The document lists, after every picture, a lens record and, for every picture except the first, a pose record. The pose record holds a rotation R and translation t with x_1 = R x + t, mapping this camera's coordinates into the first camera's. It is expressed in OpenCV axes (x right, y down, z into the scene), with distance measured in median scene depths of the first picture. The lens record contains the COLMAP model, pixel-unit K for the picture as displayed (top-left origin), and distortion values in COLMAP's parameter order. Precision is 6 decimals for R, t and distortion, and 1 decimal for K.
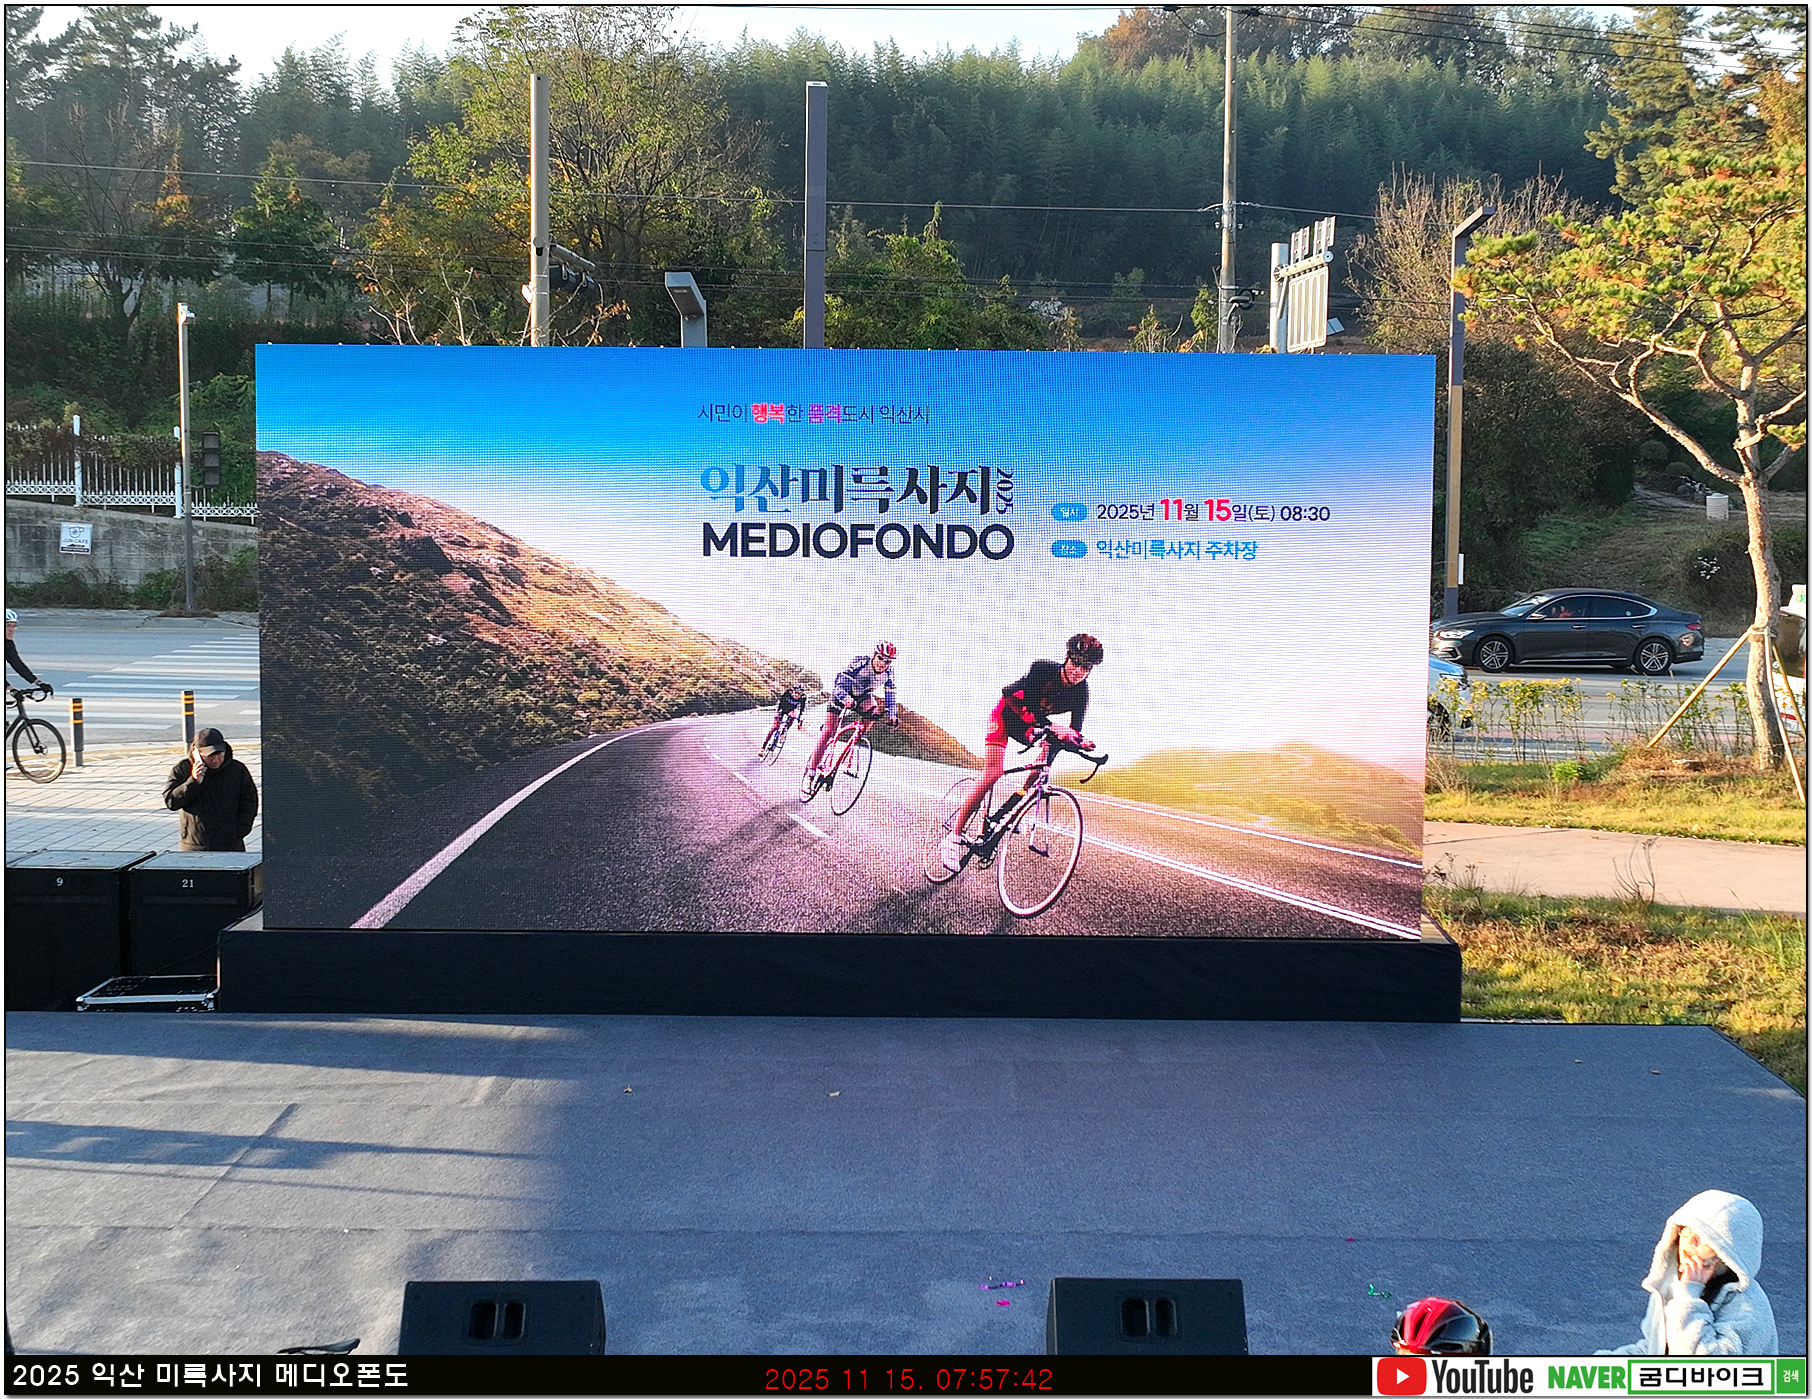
lens RADIAL K [[2547.2, 0, 937.4], [0, 2547.2, 684.4], [0, 0, 1]] dist [0.017333, 0.000000]
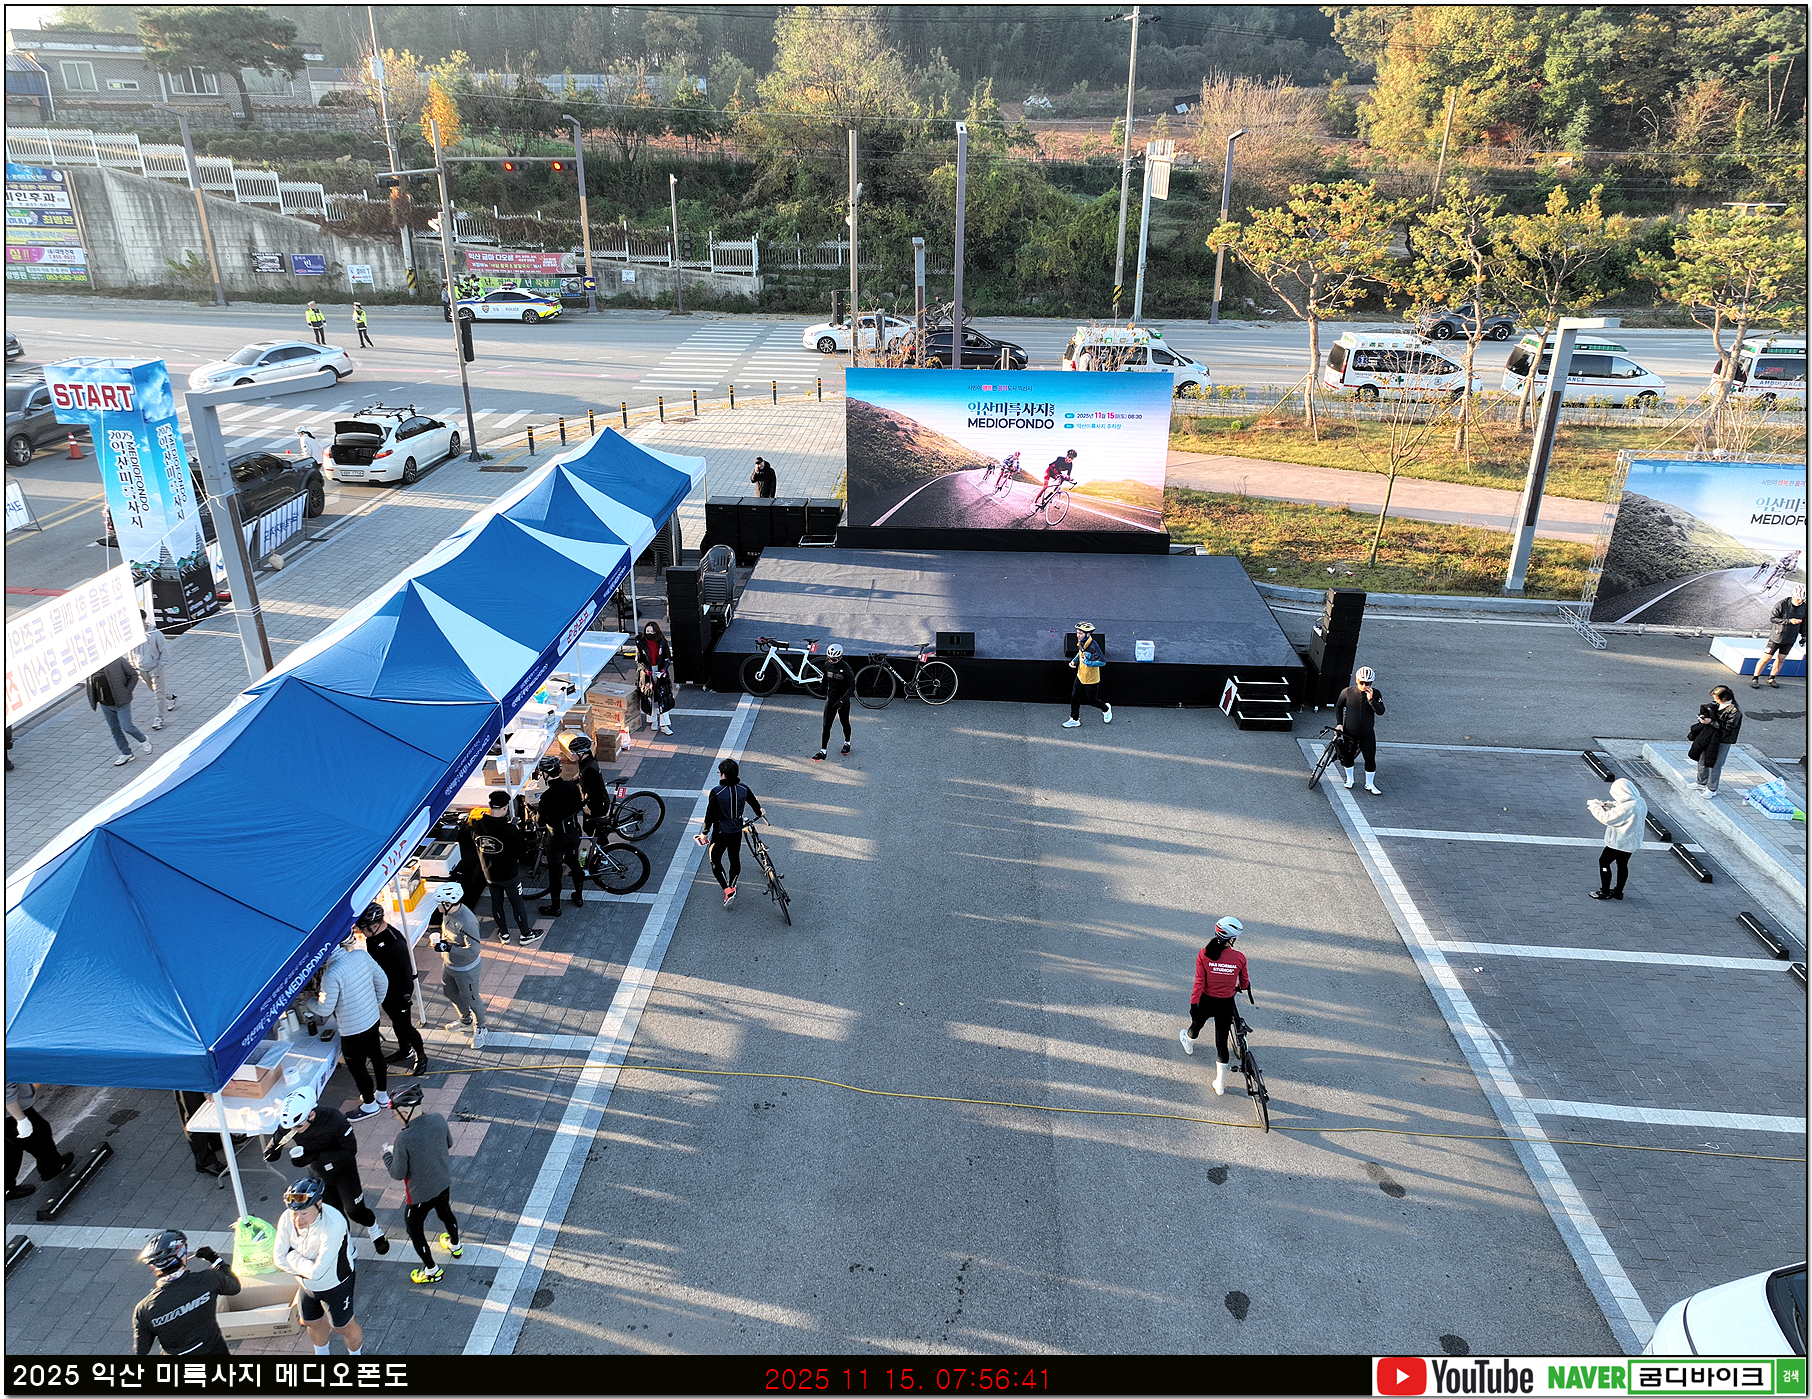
lens RADIAL K [[1257.0, 0, 903.7], [0, 1257.0, 687.9], [0, 0, 1]] dist [-0.000932, 0.017695]
pose [[0.998834, 0.017256, -0.045089, -0.074212], [-0.001966, 0.947705, 0.319141, -0.208404], [0.048238, -0.318680, 0.946634, -0.637224]]
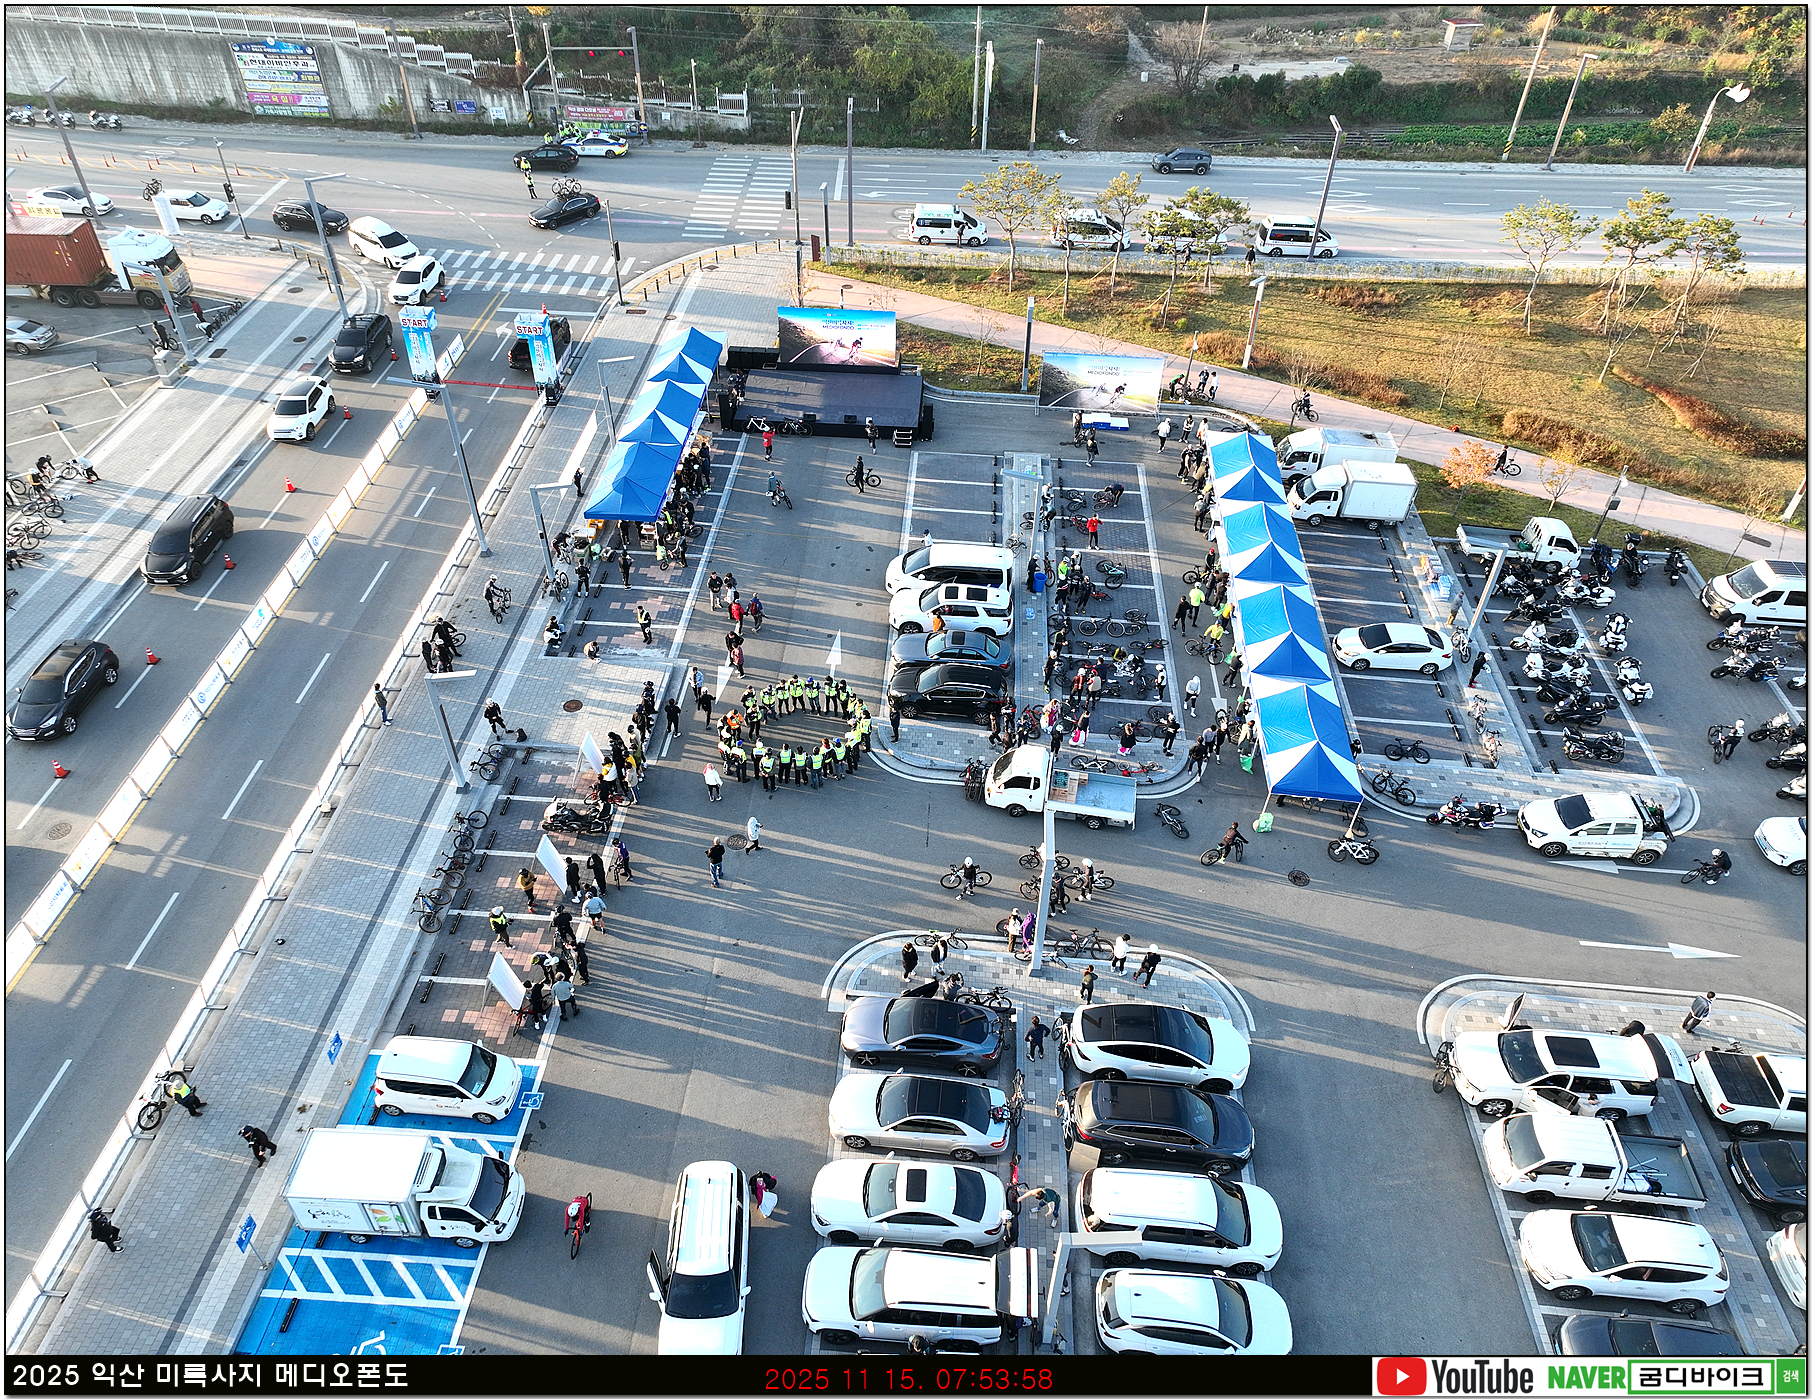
lens RADIAL K [[1257.0, 0, 903.8], [0, 1257.0, 691.5], [0, 0, 1]] dist [-0.000932, 0.017695]
pose [[0.998133, 0.044386, -0.041945, 0.382502], [-0.011863, 0.814681, 0.579789, -1.353322], [0.059907, -0.578209, 0.813687, -2.952652]]
